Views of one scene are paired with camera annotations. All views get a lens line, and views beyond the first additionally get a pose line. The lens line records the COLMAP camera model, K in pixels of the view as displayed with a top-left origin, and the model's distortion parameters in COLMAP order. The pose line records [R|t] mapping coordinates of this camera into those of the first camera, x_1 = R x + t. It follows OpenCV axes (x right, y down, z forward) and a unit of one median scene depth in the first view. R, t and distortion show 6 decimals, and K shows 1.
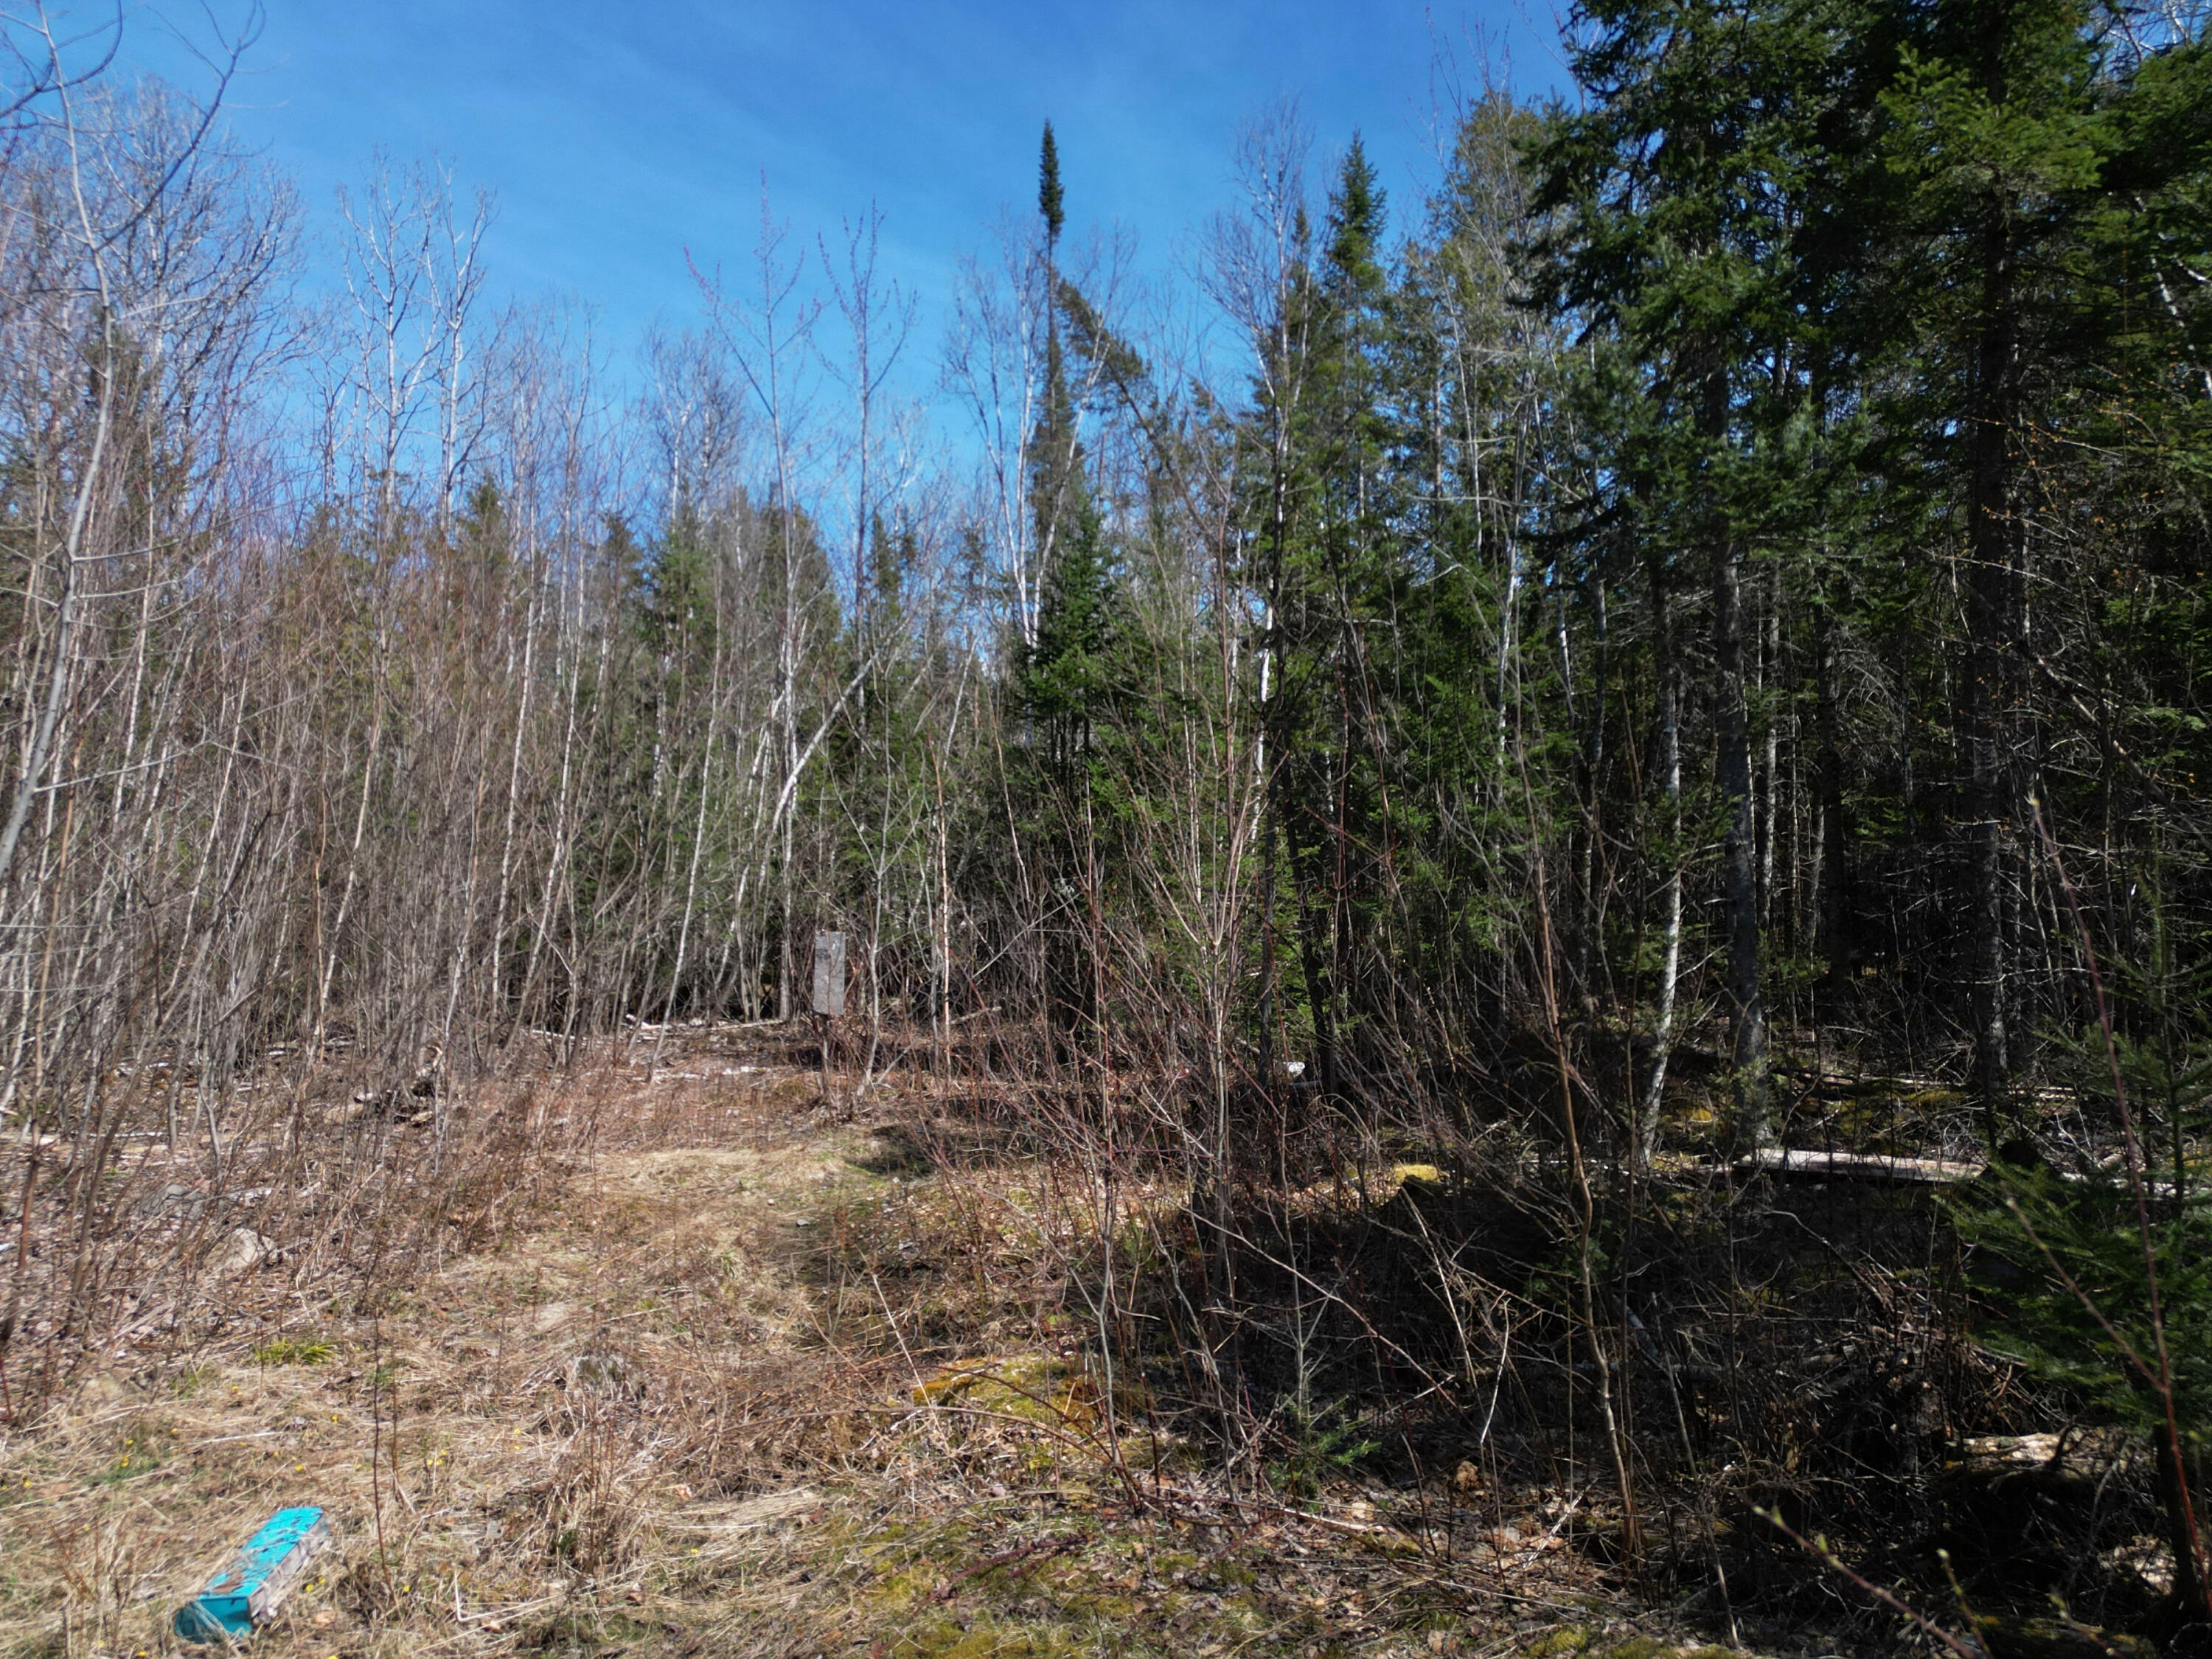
lens RADIAL K [[1491.3, 0, 1106.0], [0, 1491.3, 829.5], [0, 0, 1]] dist [0.064524, -0.059367]
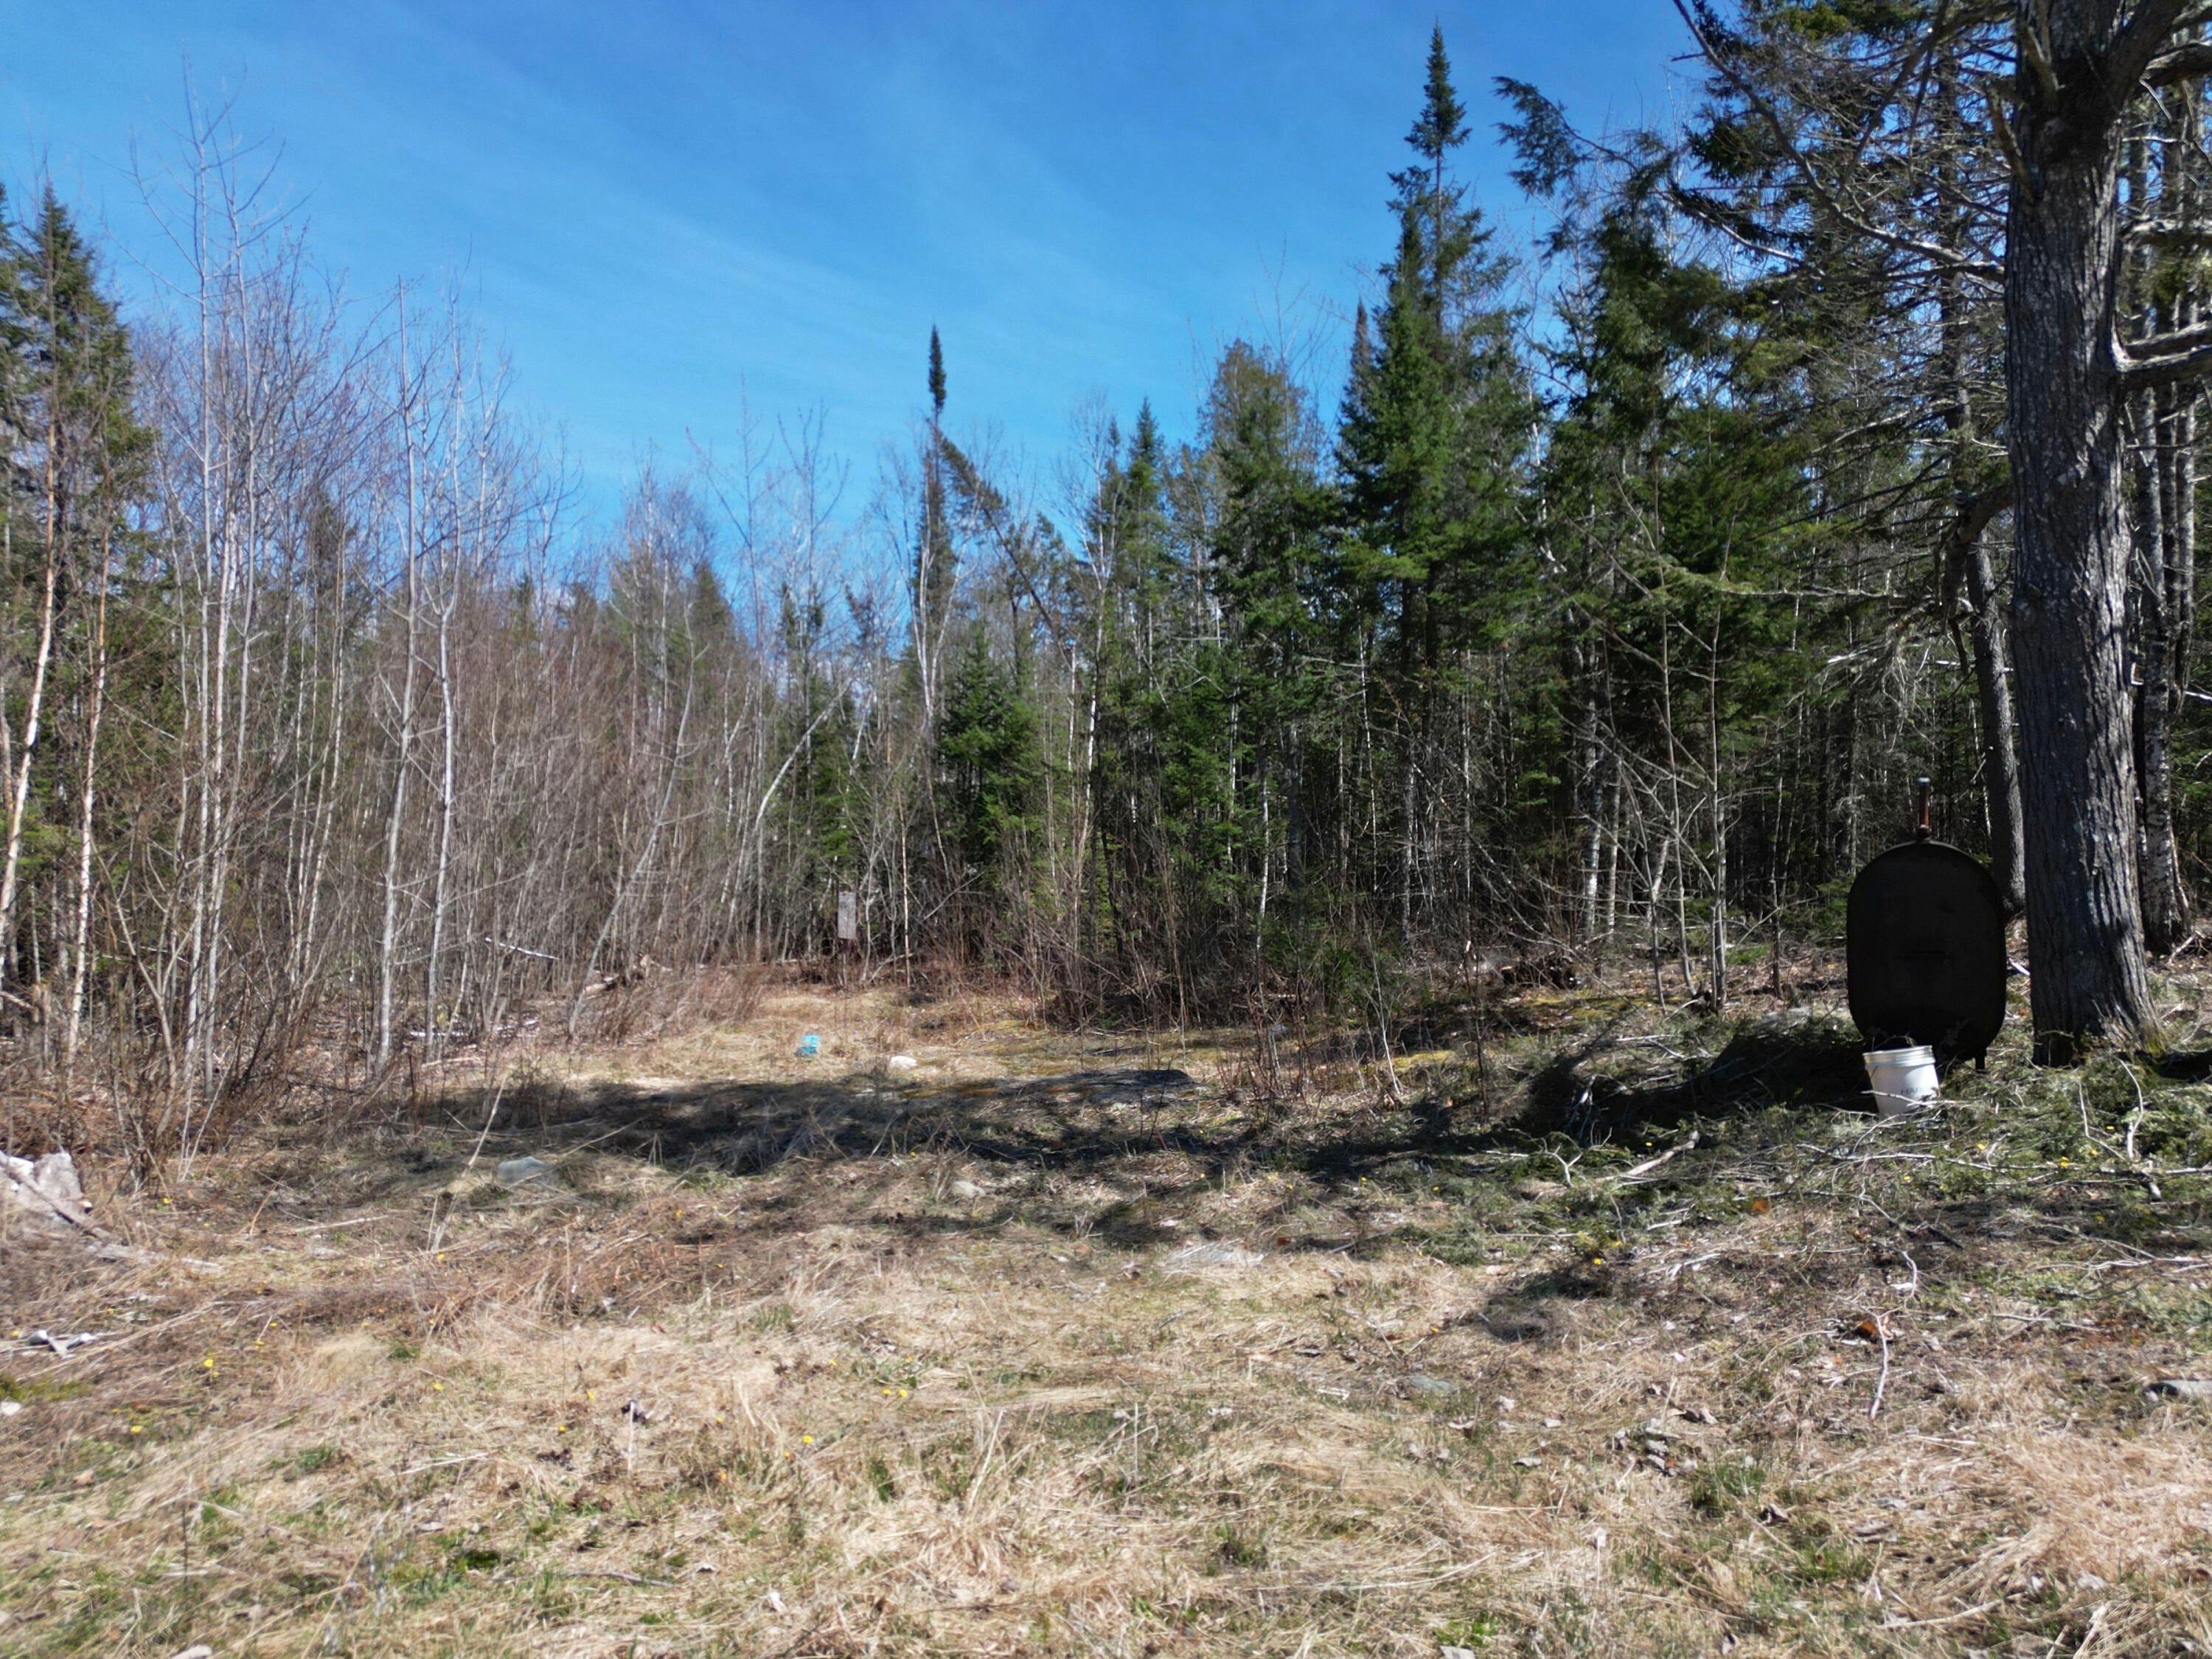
lens RADIAL K [[1491.3, 0, 1106.0], [0, 1491.3, 829.5], [0, 0, 1]] dist [0.064524, -0.059367]
pose [[0.993188, 0.000080, 0.116524, -0.043000], [-0.000004, 1.000000, -0.000651, -0.002292], [-0.116524, 0.000646, 0.993188, -0.400182]]
